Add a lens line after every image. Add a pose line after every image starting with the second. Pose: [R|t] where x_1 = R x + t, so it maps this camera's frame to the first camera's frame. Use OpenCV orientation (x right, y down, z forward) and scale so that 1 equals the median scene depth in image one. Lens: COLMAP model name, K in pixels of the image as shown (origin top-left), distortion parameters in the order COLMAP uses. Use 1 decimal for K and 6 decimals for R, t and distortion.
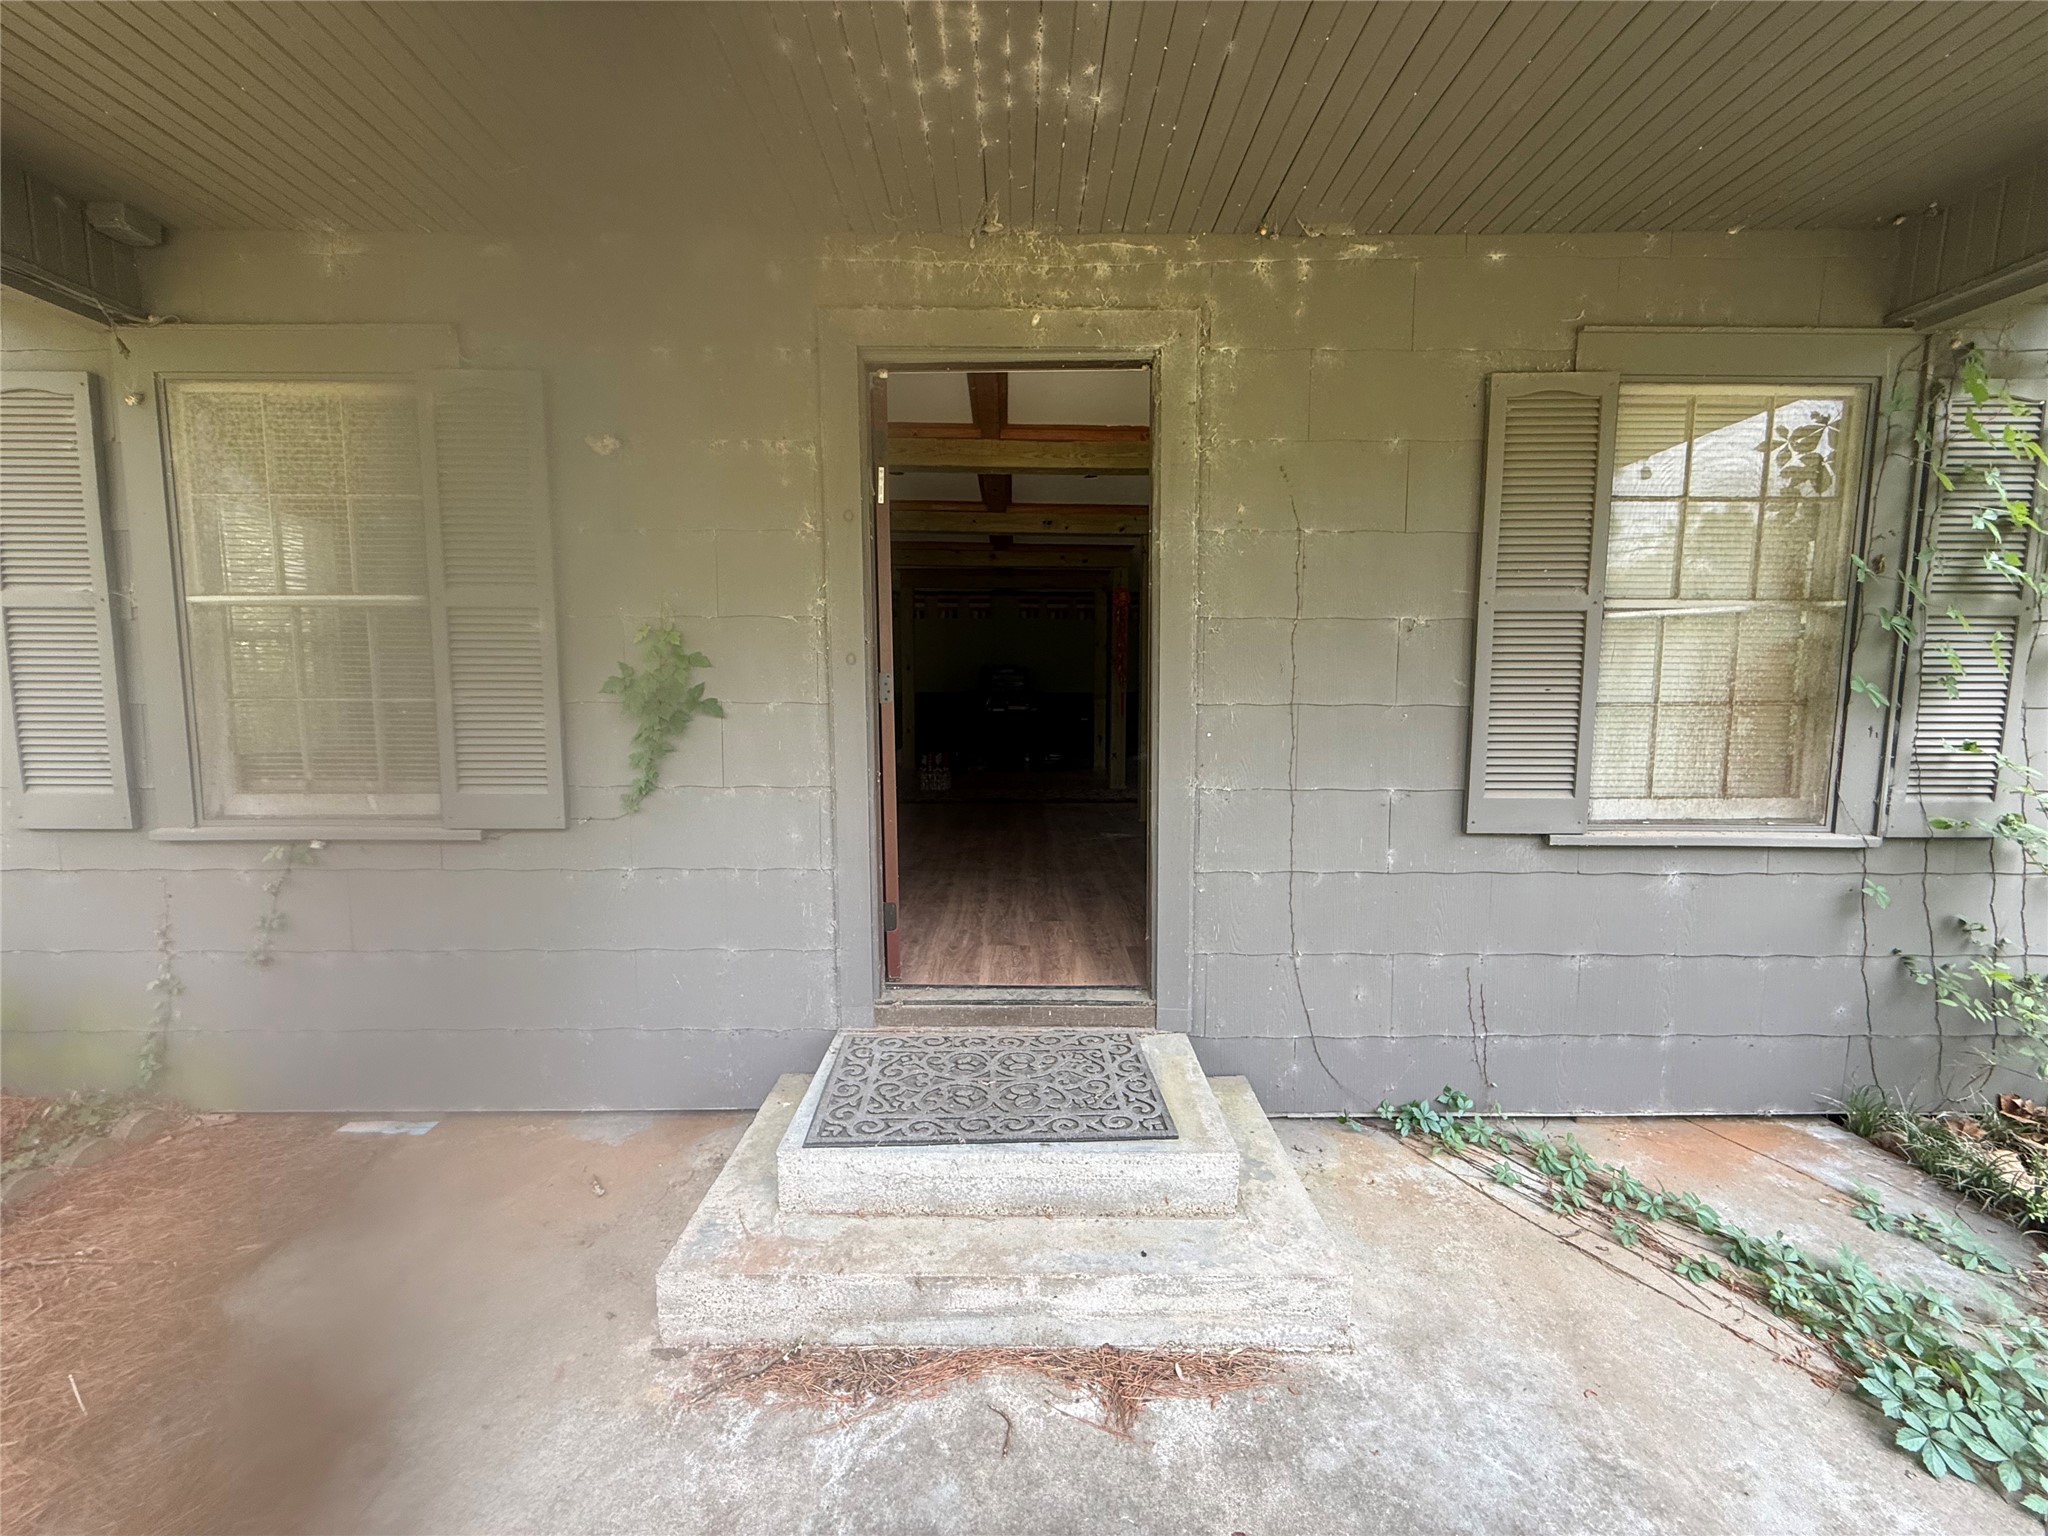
lens RADIAL K [[819.3, 0, 1024.0], [0, 819.3, 768.0], [0, 0, 1]] dist [-0.000170, -0.000006]
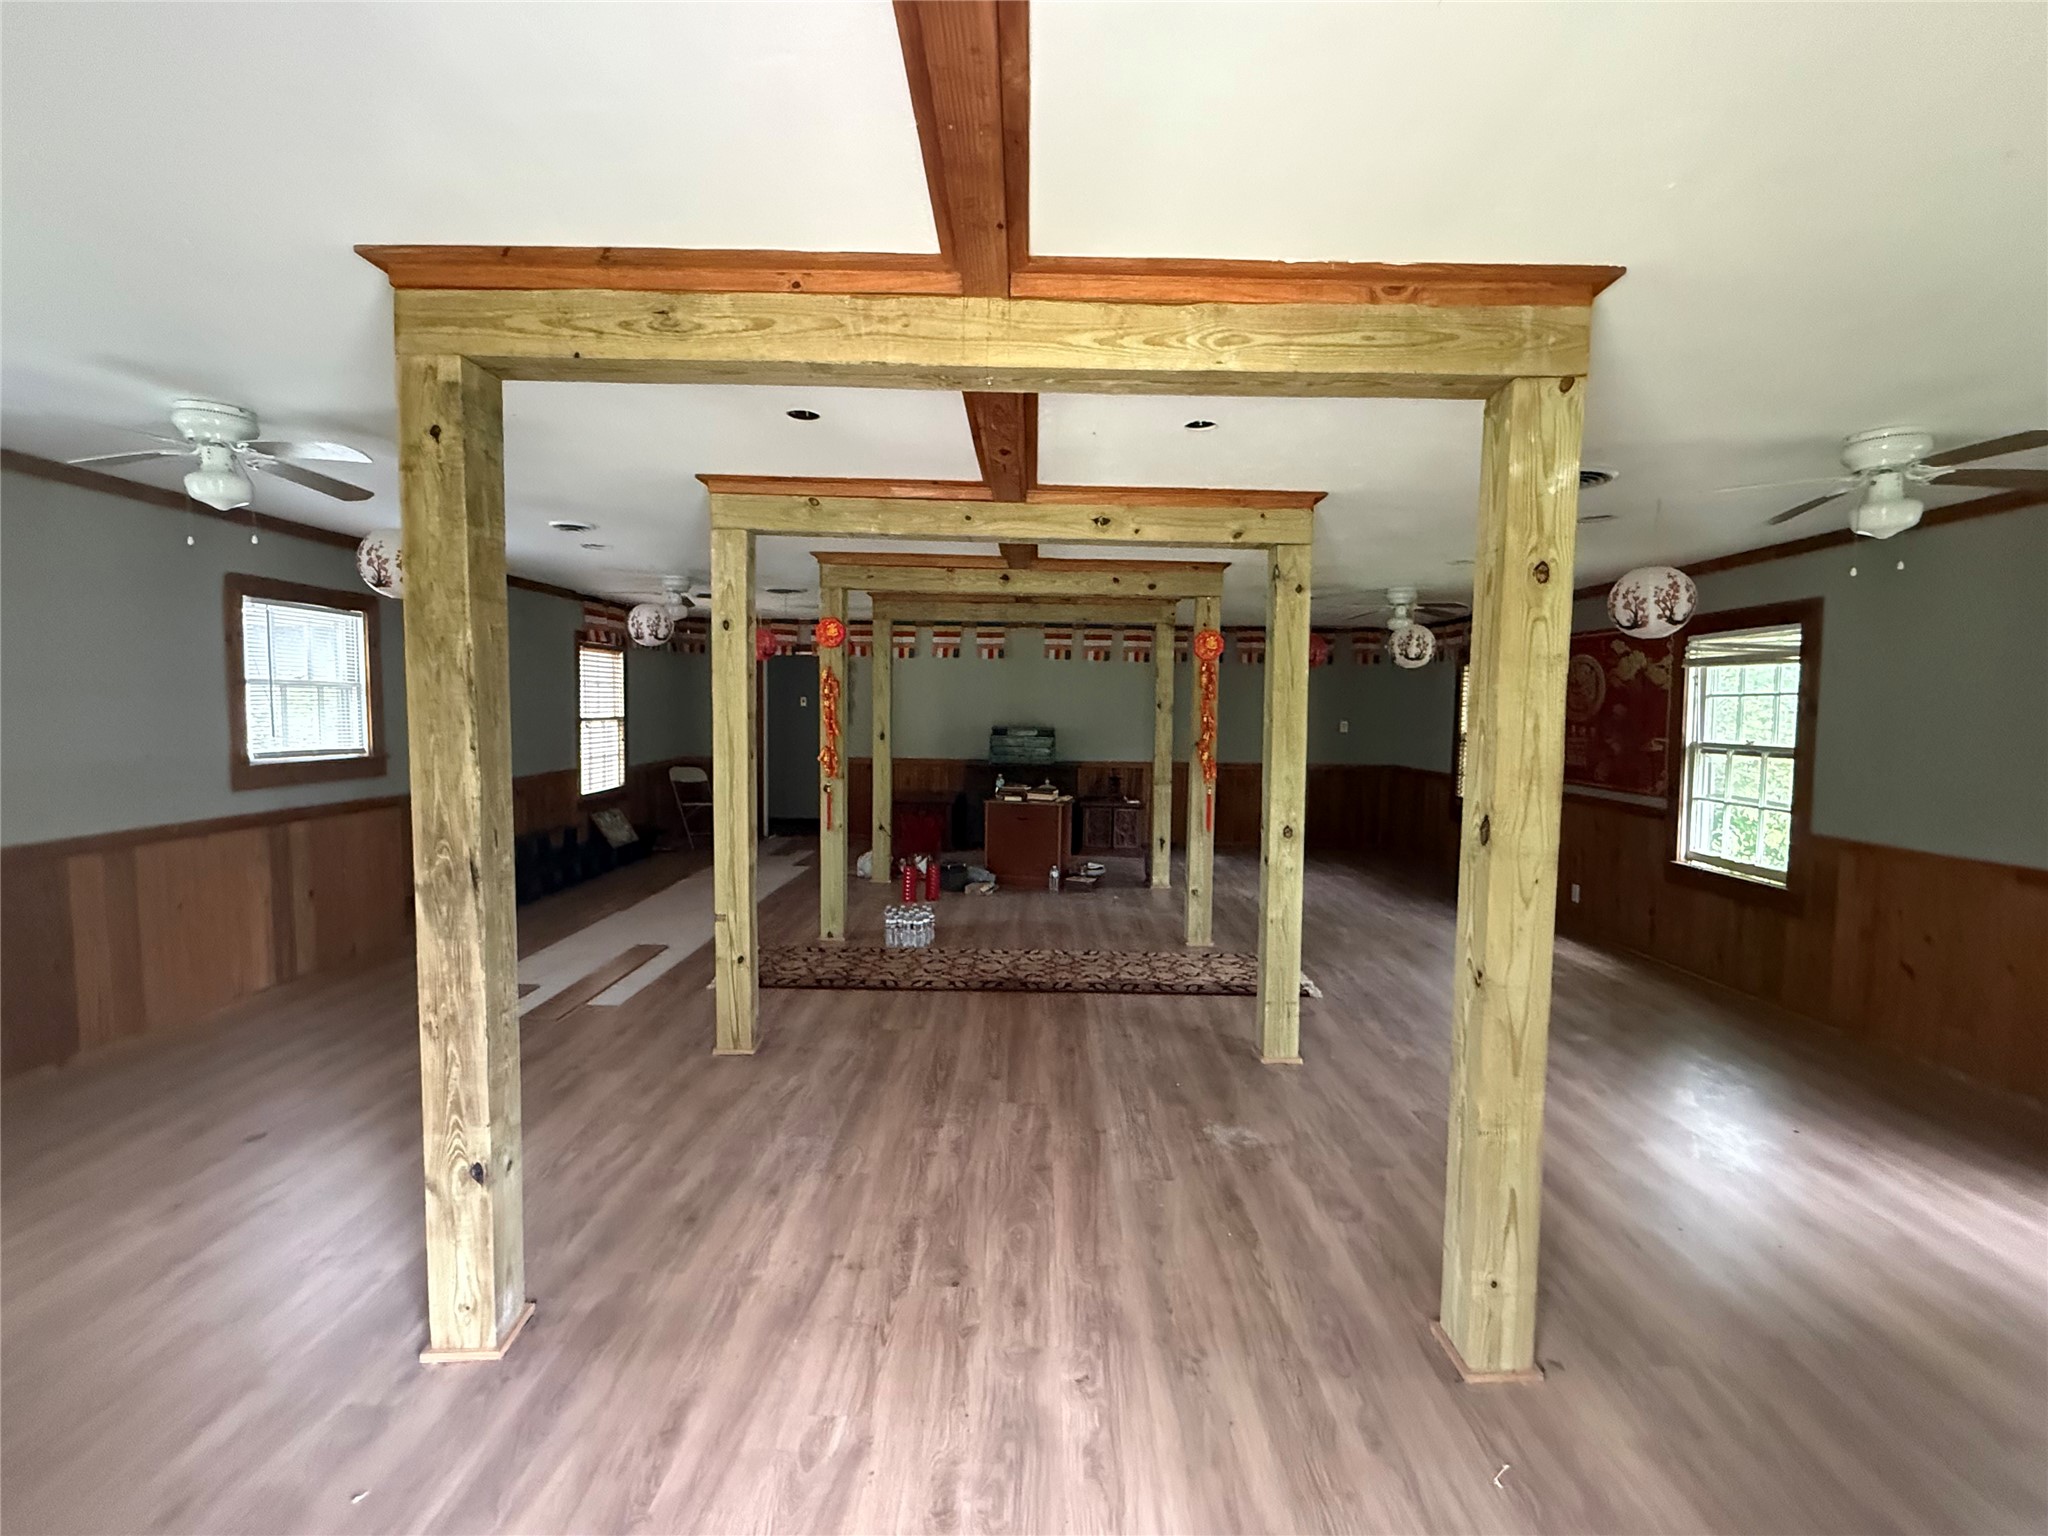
lens RADIAL K [[881.9, 0, 1024.0], [0, 881.9, 768.0], [0, 0, 1]] dist [0.000963, 0.000140]
pose [[0.999587, 0.014249, -0.024973, -0.006109], [-0.015037, 0.999385, -0.031679, -0.114442], [0.024506, 0.032041, 0.999186, 0.412804]]
